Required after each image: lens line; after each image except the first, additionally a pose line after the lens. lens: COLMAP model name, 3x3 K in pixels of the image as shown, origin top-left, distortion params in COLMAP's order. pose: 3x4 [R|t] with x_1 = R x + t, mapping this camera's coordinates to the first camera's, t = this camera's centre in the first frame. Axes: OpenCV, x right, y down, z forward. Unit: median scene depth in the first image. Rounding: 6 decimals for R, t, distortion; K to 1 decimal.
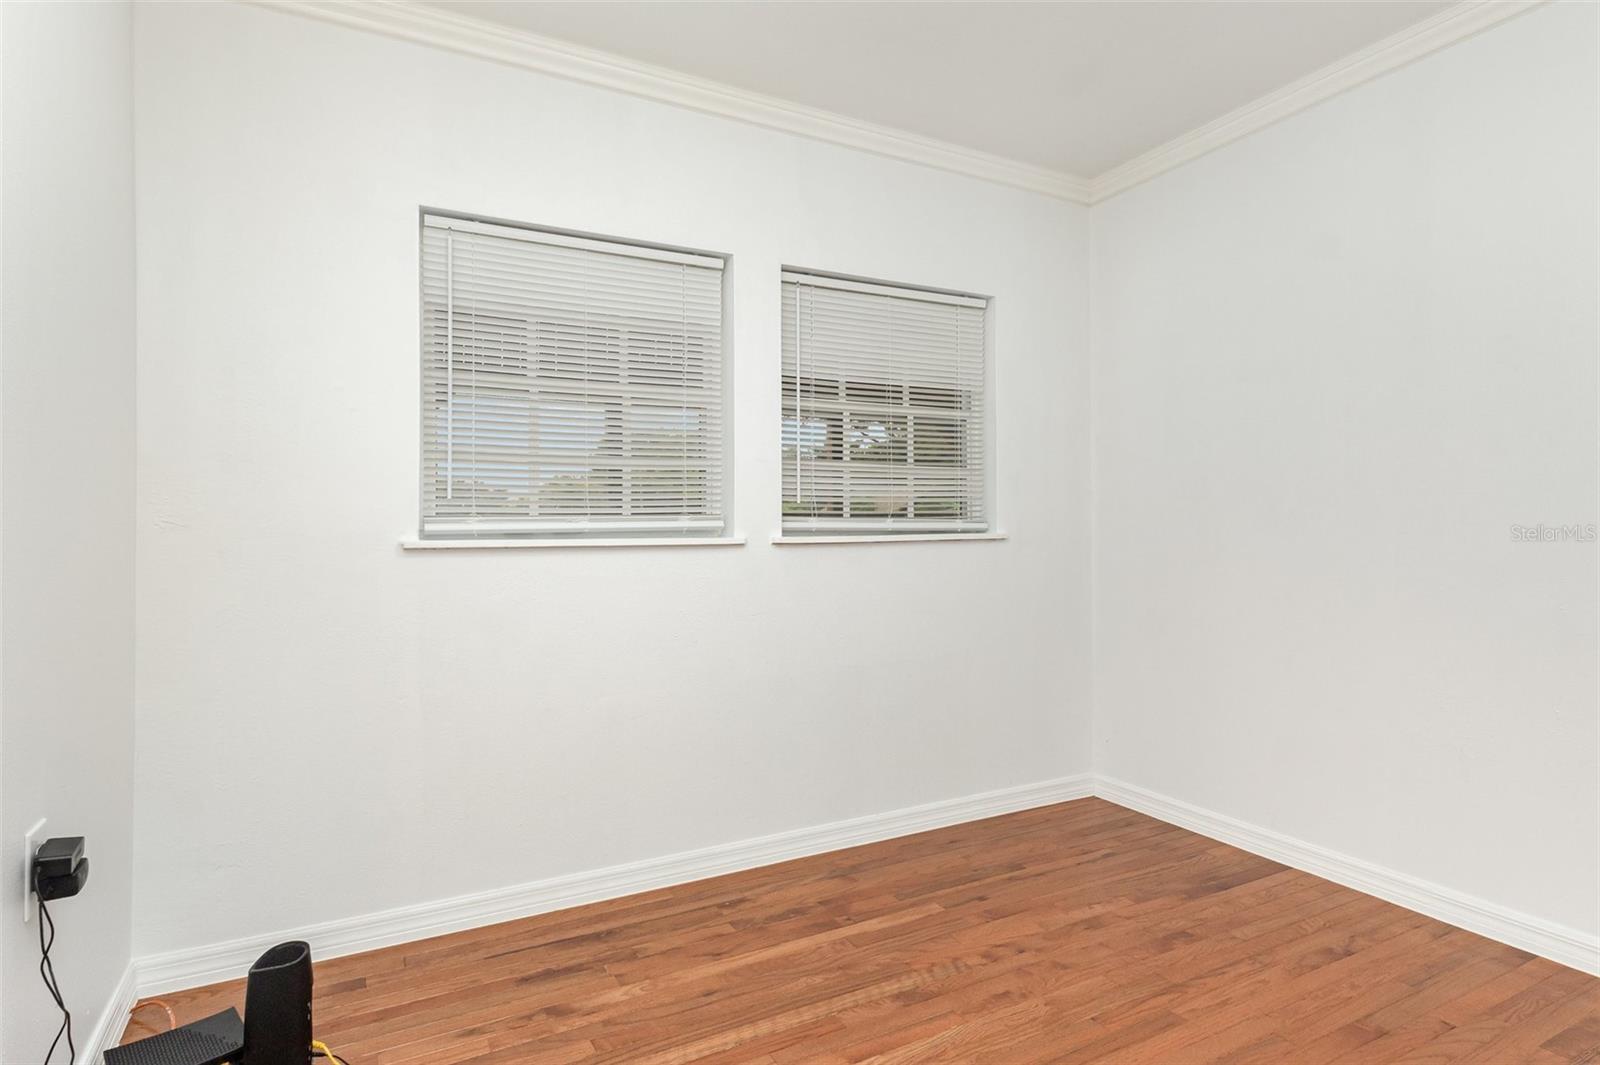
lens RADIAL K [[857.3, 0, 801.1], [0, 857.3, 525.1], [0, 0, 1]] dist [0.004072, 0.001752]
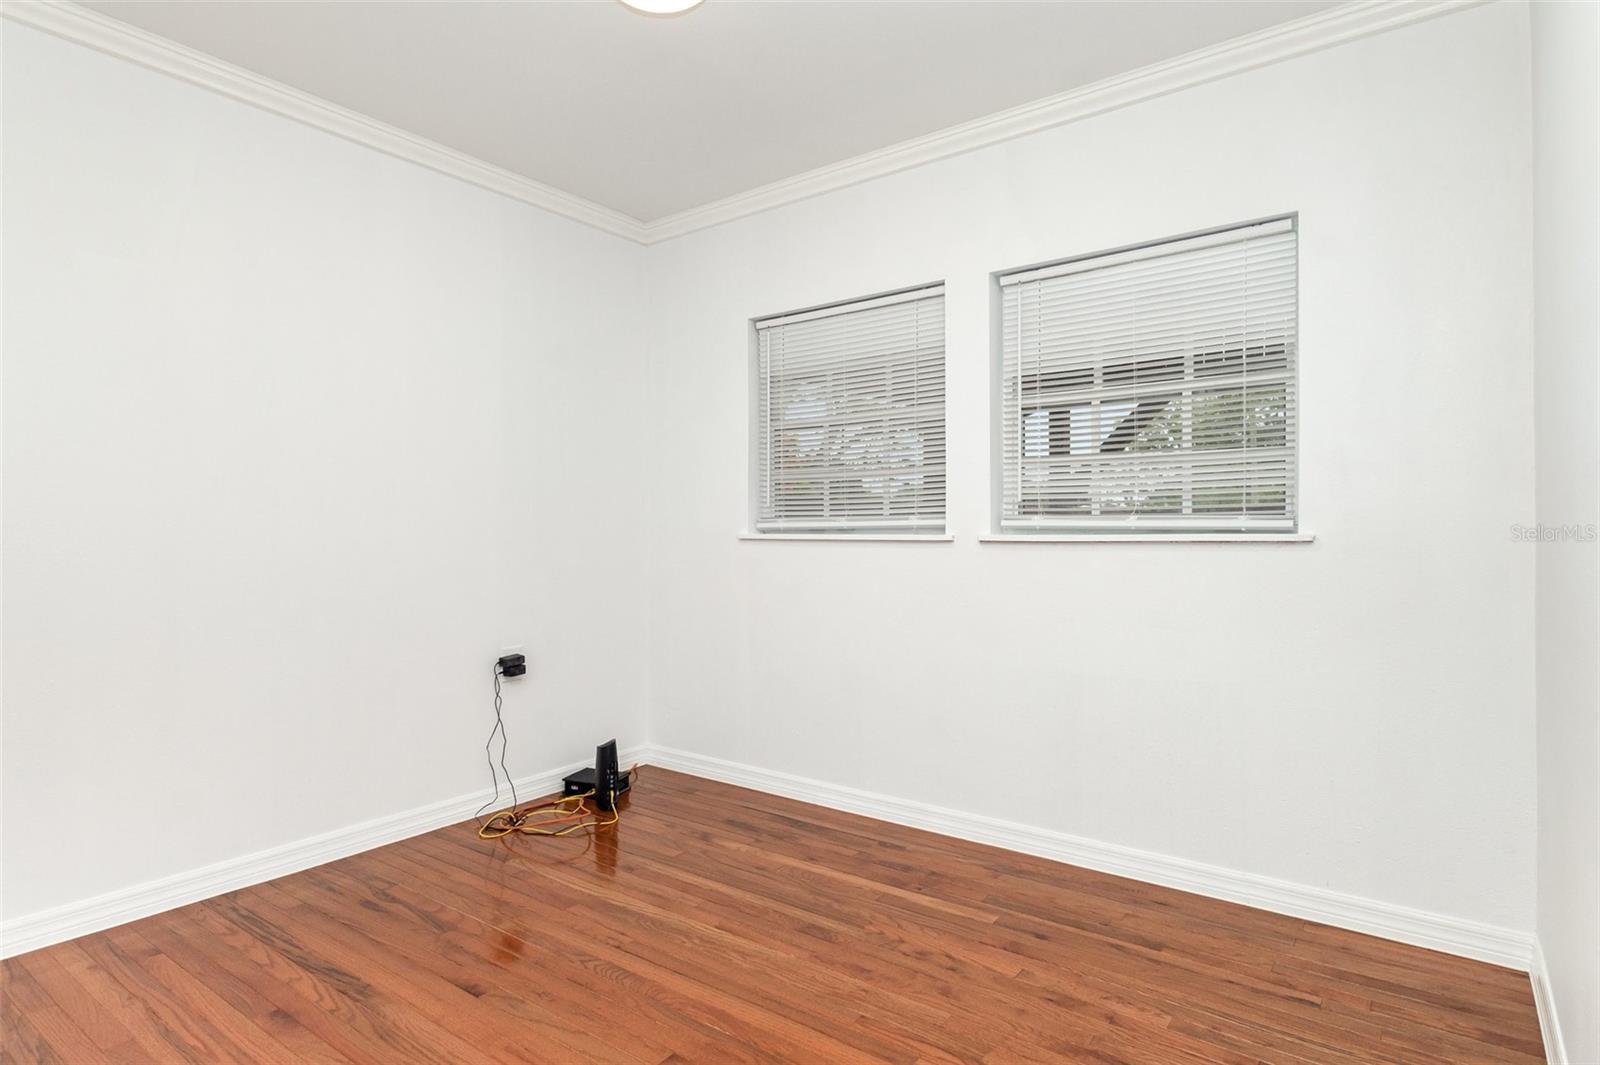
lens RADIAL K [[857.3, 0, 802.2], [0, 857.3, 529.0], [0, 0, 1]] dist [0.004072, 0.001752]
pose [[0.419845, 0.005221, -0.907581, 0.792516], [0.005692, 0.999949, 0.008386, -0.003180], [0.907578, -0.008687, 0.419794, 0.338917]]
